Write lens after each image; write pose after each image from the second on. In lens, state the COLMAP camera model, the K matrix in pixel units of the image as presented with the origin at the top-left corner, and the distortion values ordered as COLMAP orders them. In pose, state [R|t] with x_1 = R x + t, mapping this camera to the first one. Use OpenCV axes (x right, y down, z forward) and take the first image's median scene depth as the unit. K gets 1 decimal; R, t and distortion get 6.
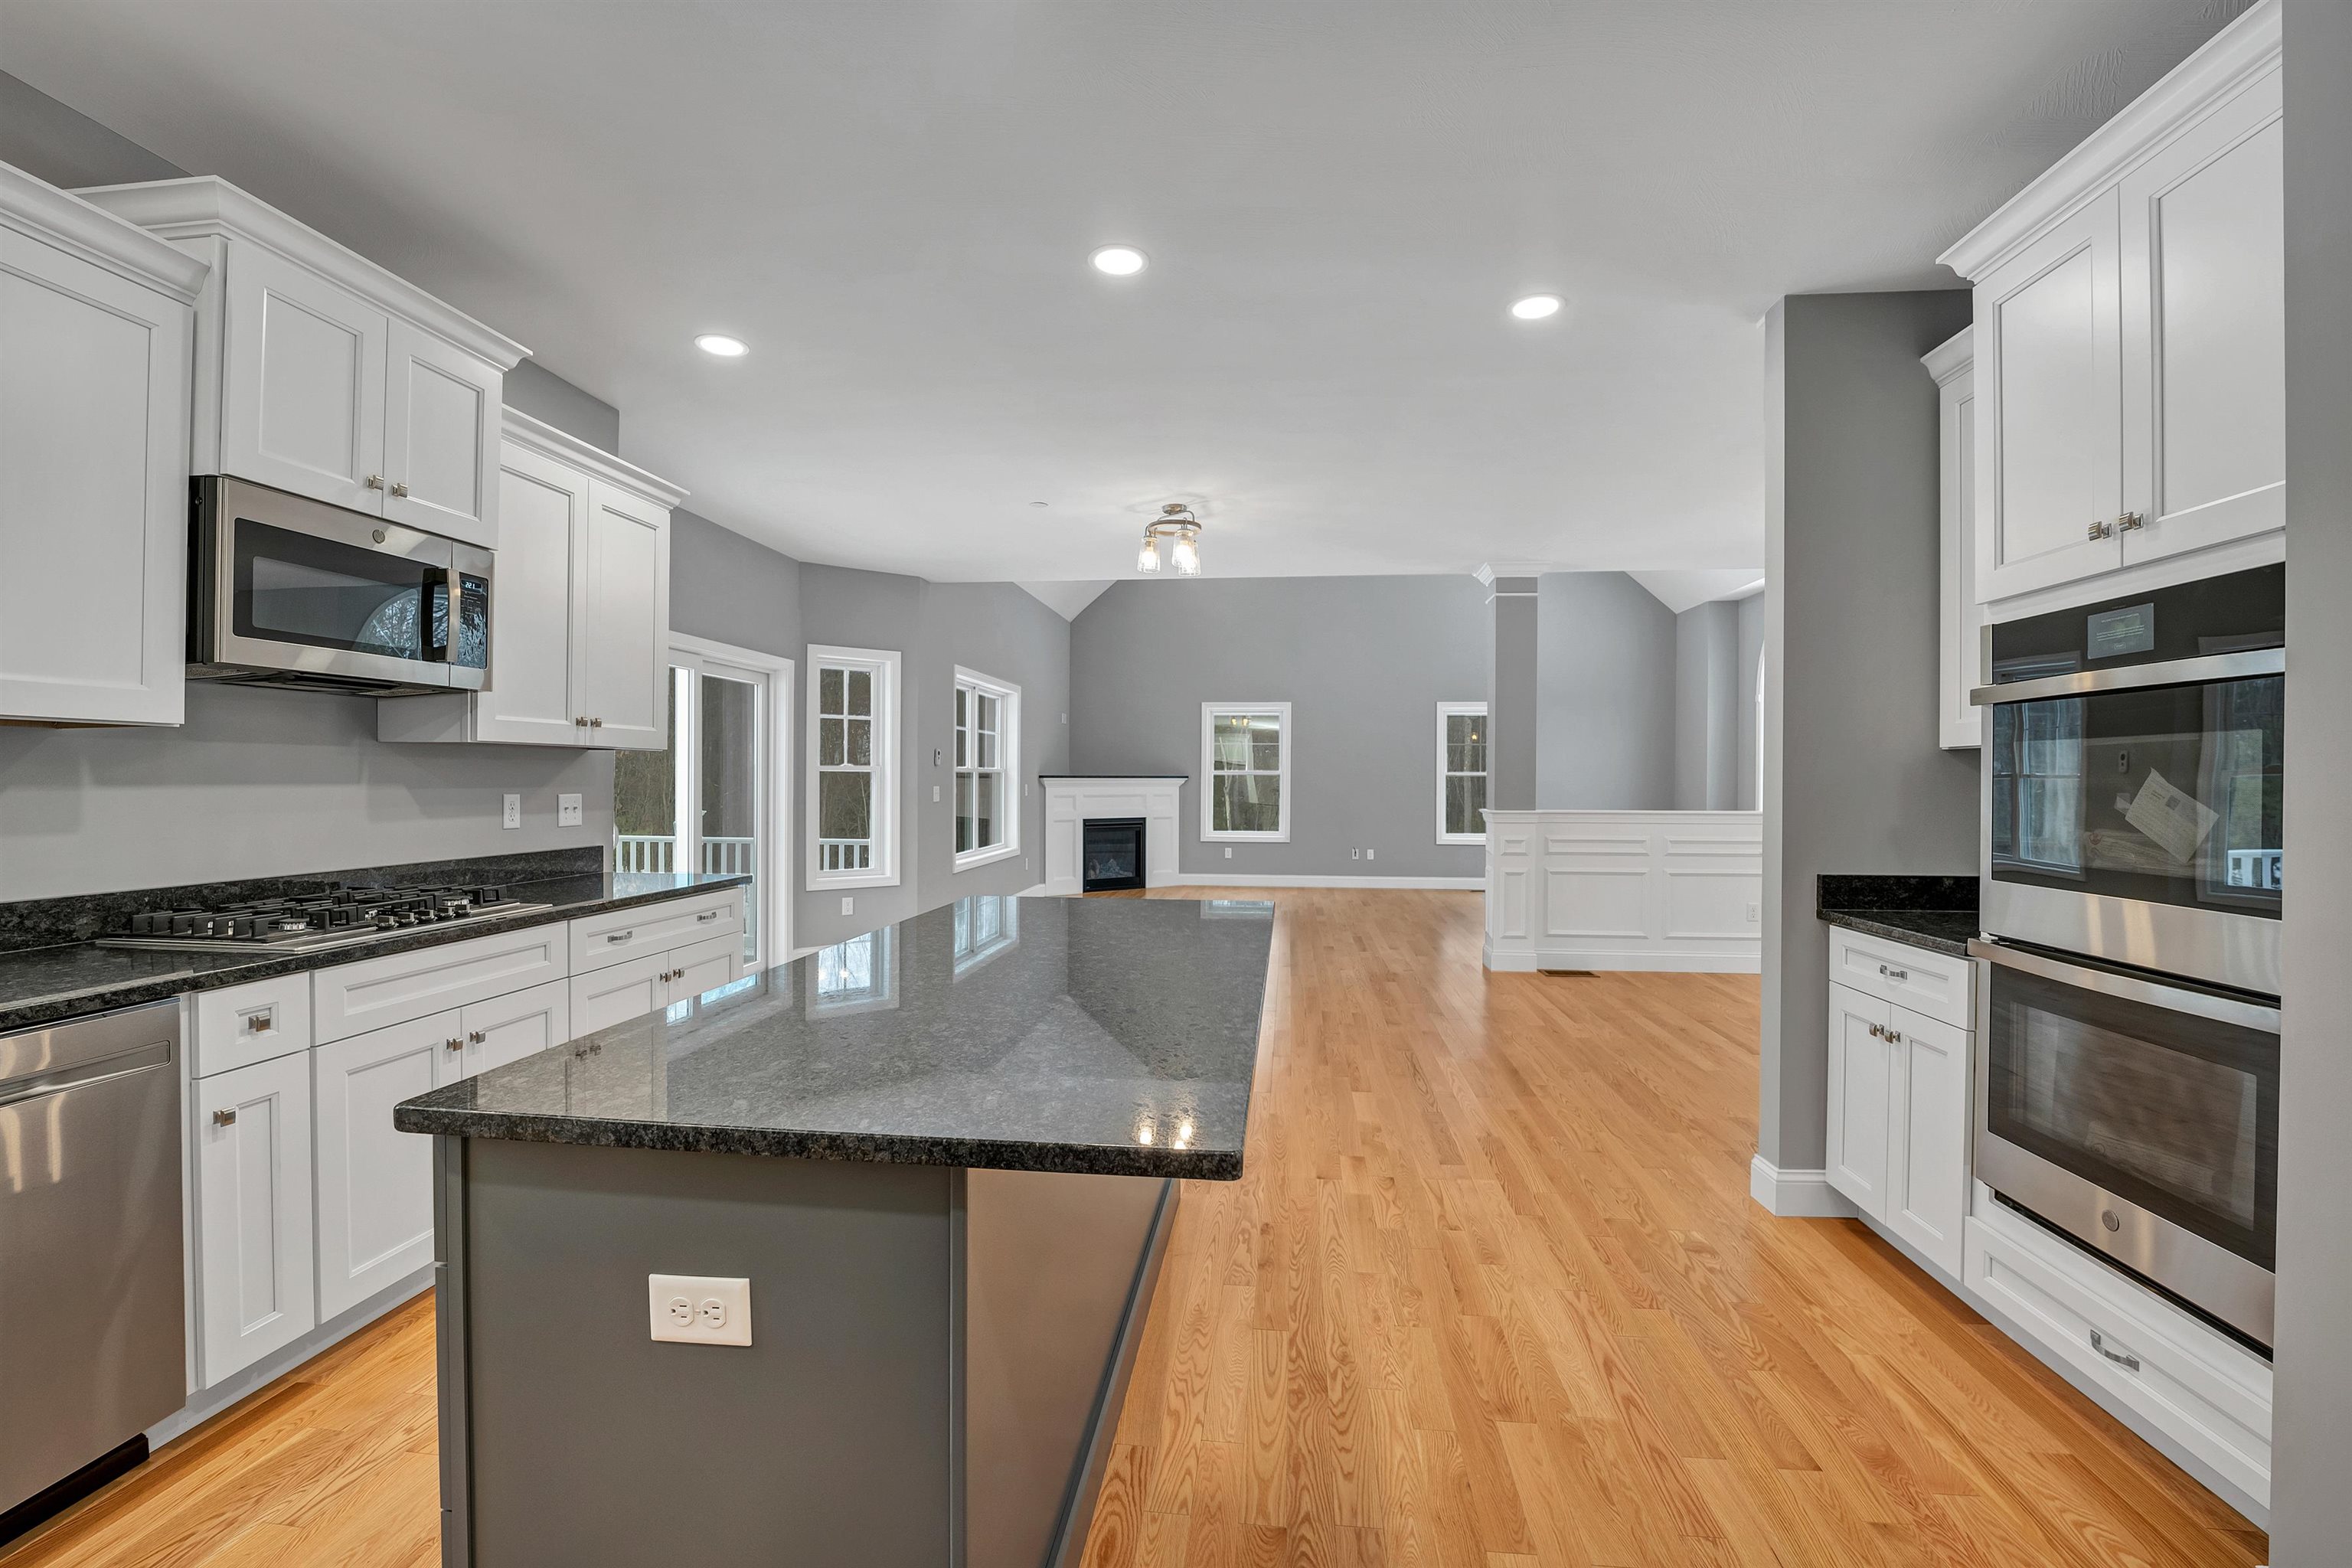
lens RADIAL K [[1006.3, 0, 1171.5], [0, 1006.3, 777.3], [0, 0, 1]] dist [-0.016466, -0.000593]
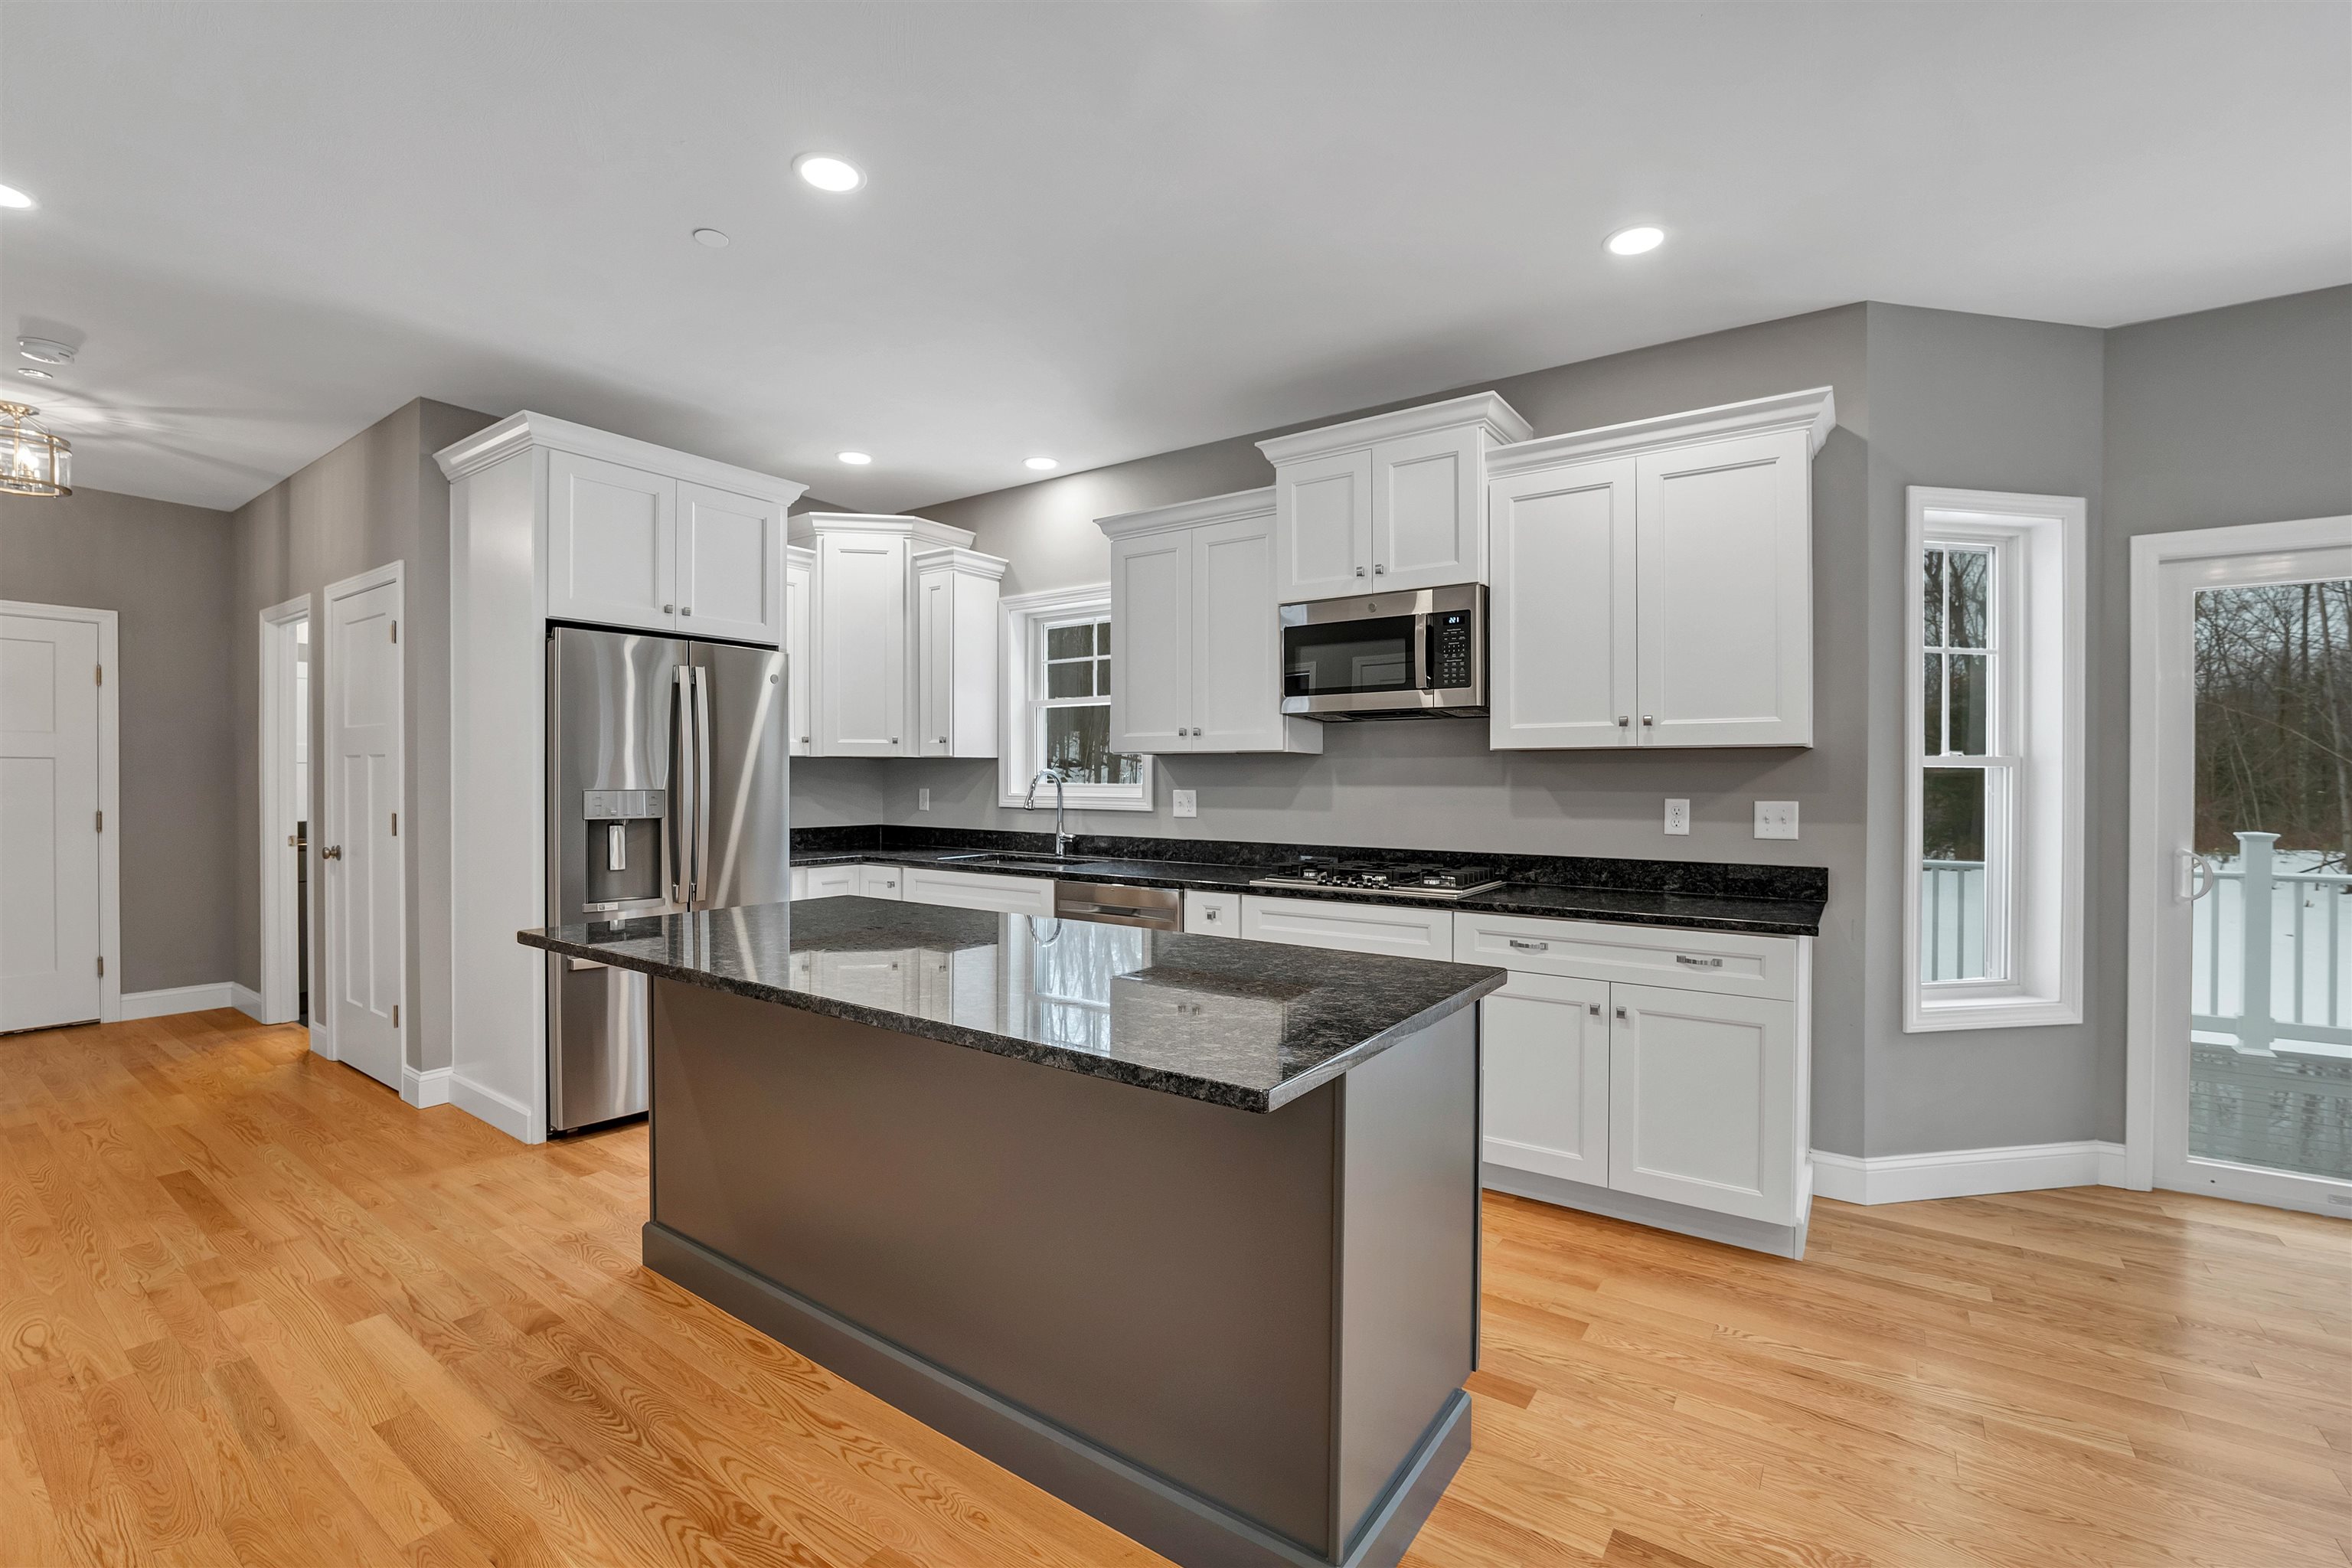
lens RADIAL K [[1006.3, 0, 1171.5], [0, 1006.3, 777.3], [0, 0, 1]] dist [-0.016466, -0.000593]
pose [[-0.483378, -0.007128, -0.875383, 0.264242], [-0.004259, 0.999974, -0.005791, 0.002282], [0.875402, 0.000929, -0.483396, 0.659944]]
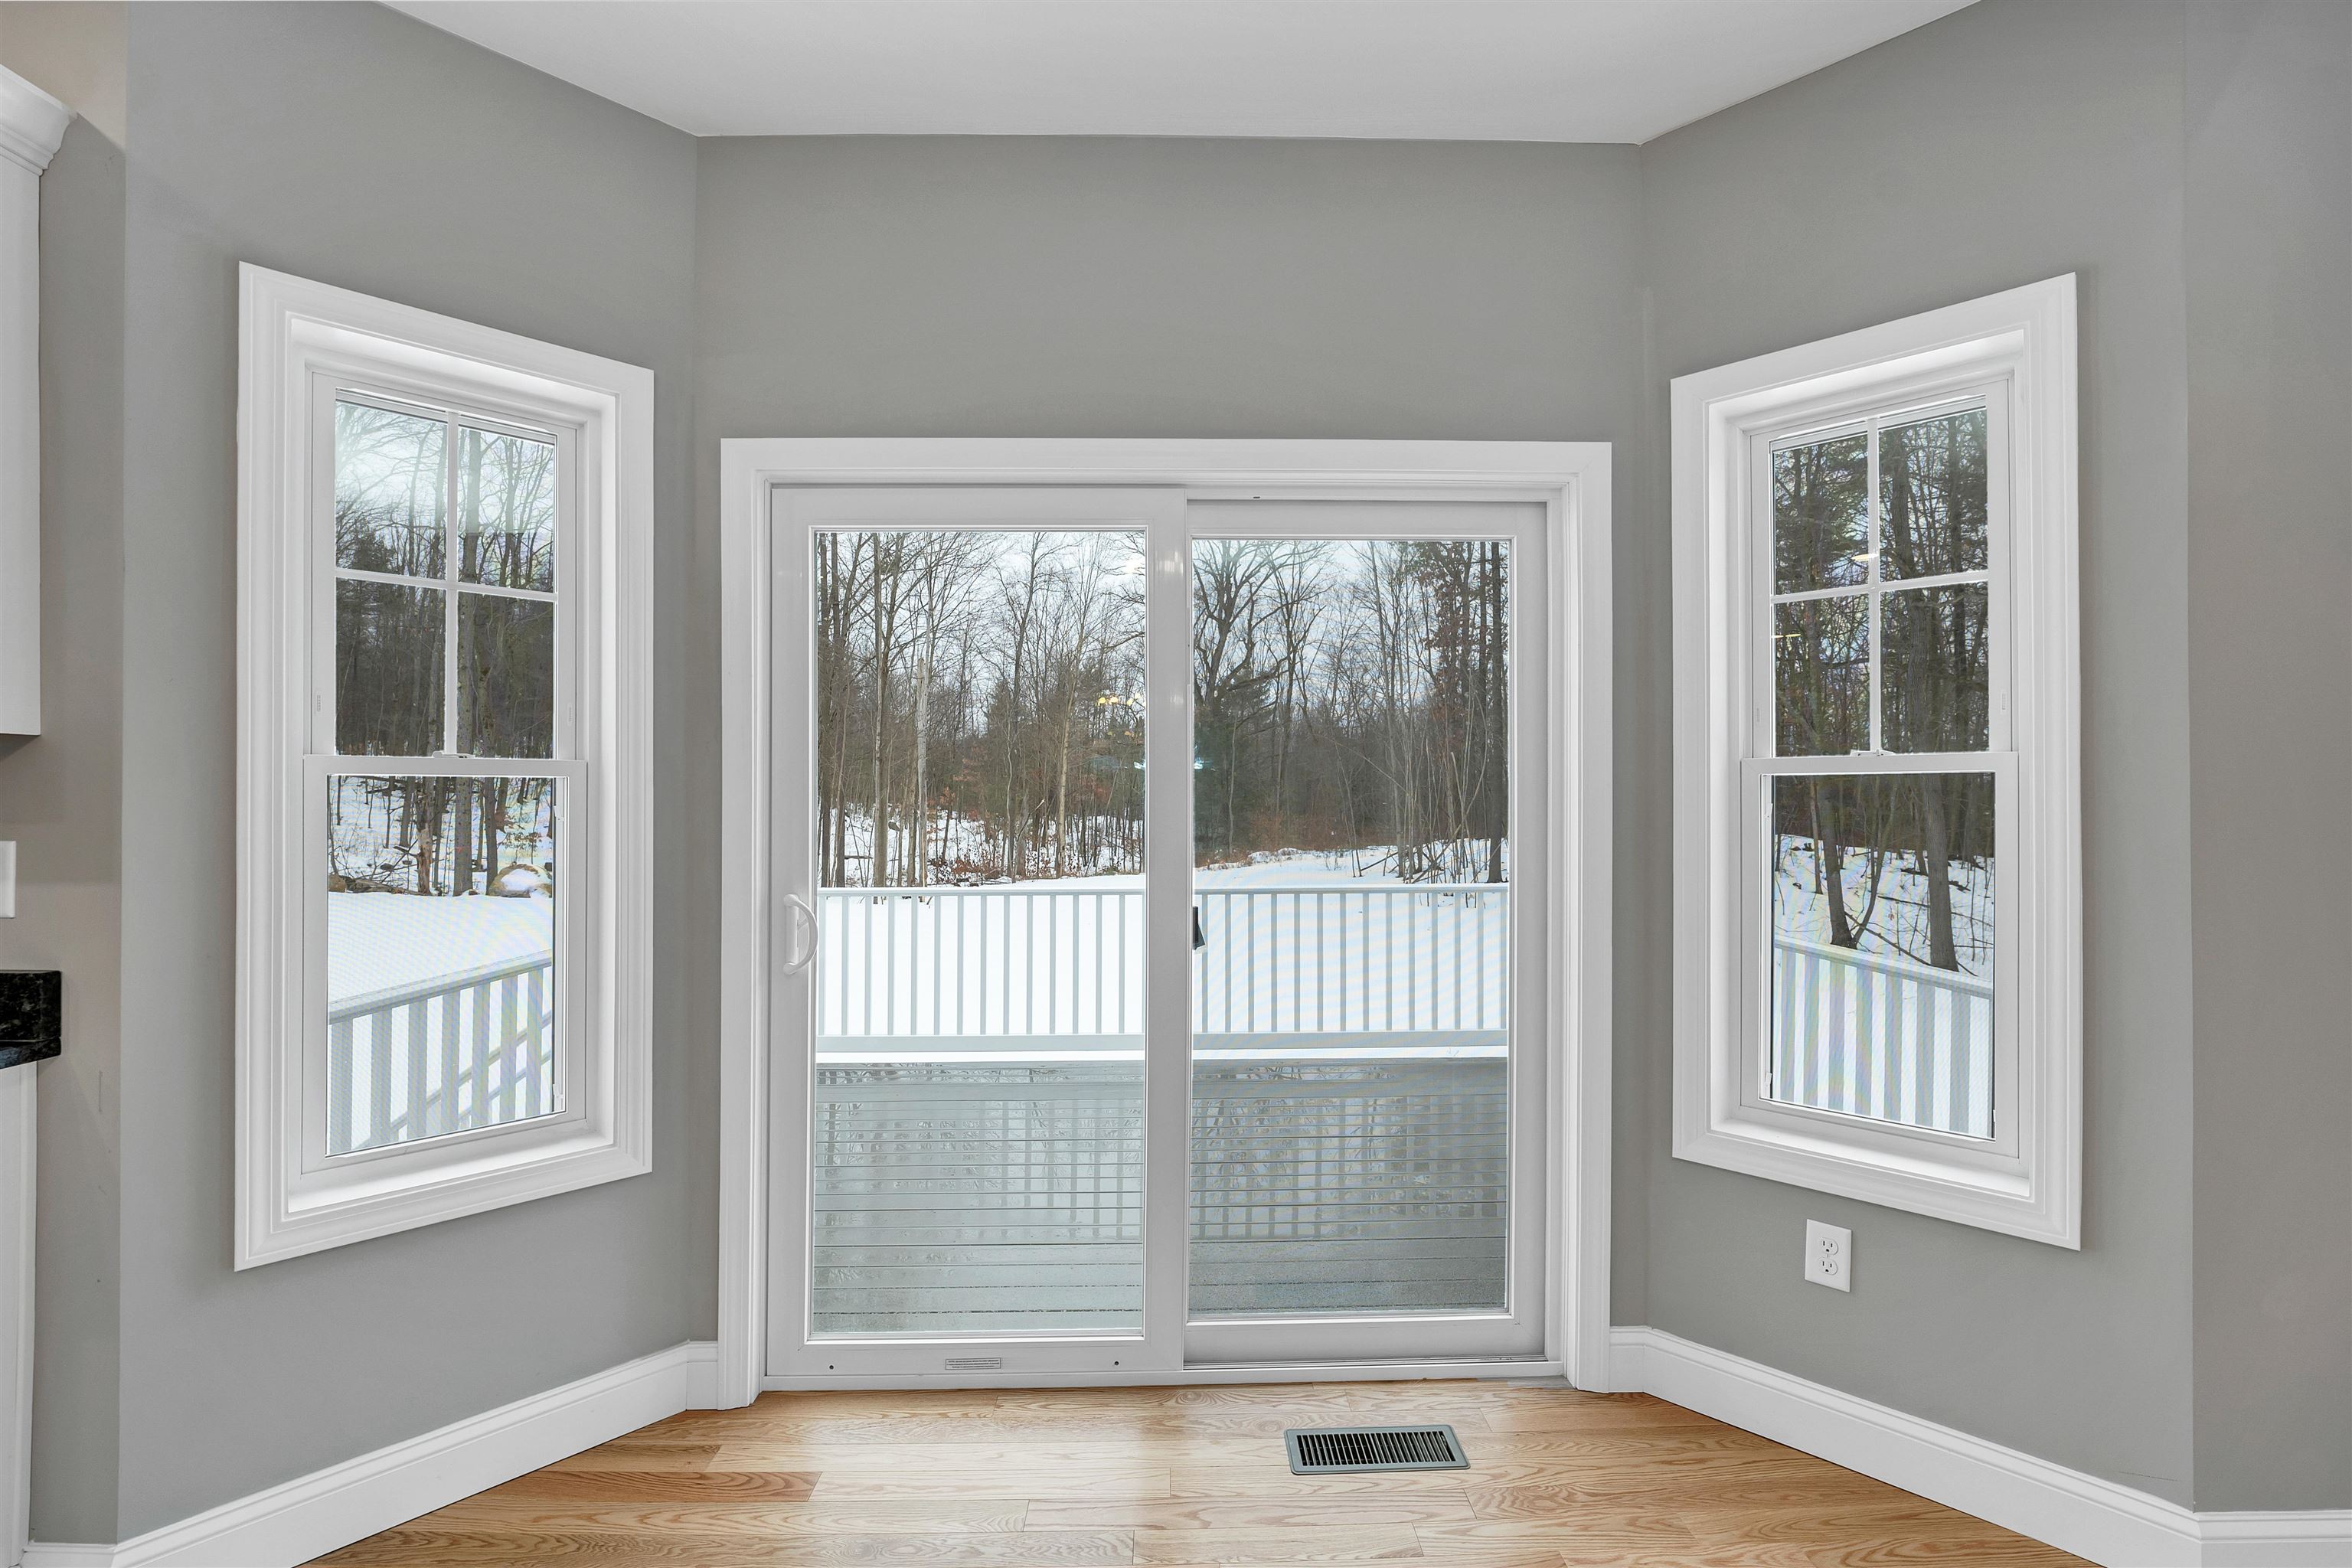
lens RADIAL K [[1154.9, 0, 1144.1], [0, 1154.9, 778.2], [0, 0, 1]] dist [0.022771, -0.000165]
pose [[0.142406, -0.021685, -0.989571, -0.028625], [0.005381, 0.999762, -0.021134, 0.000880], [0.989794, -0.002315, 0.142488, 0.967425]]
